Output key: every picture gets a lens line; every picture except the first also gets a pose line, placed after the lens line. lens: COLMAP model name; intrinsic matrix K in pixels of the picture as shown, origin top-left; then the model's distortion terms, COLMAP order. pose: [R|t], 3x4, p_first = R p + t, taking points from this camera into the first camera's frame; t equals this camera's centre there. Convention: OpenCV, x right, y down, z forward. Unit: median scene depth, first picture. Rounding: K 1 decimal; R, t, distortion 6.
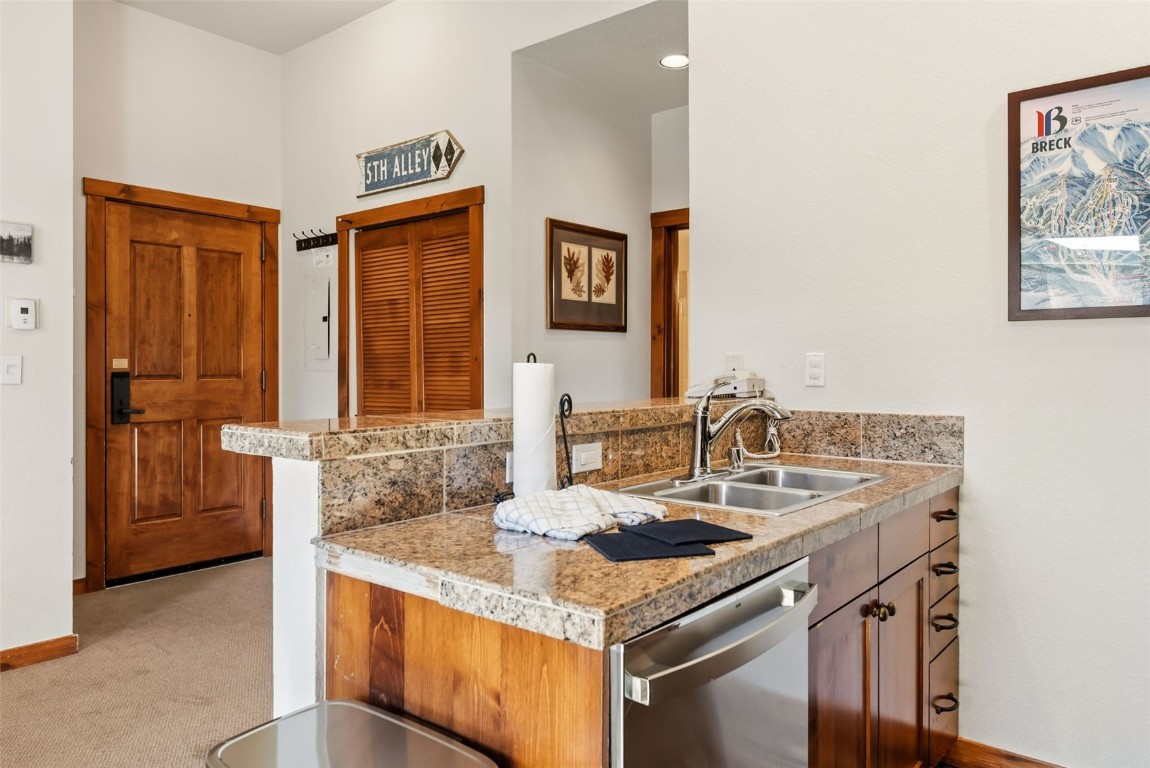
lens RADIAL K [[779.5, 0, 574.1], [0, 779.5, 378.7], [0, 0, 1]] dist [-0.003886, -0.001025]
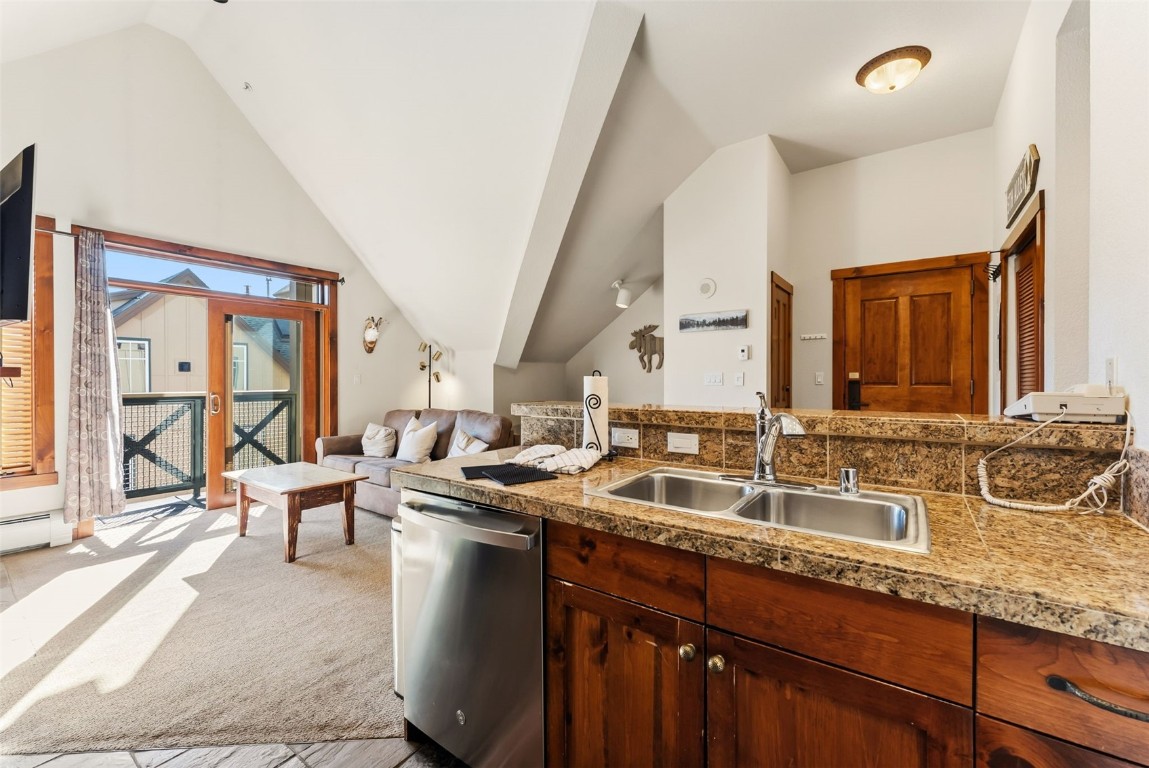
lens RADIAL K [[465.4, 0, 572.5], [0, 465.4, 380.0], [0, 0, 1]] dist [-0.000675, -0.000032]
pose [[0.063363, 0.005020, -0.997978, 0.362194], [-0.013349, 0.999902, 0.004182, -0.005684], [0.997901, 0.013057, 0.063423, 0.325272]]
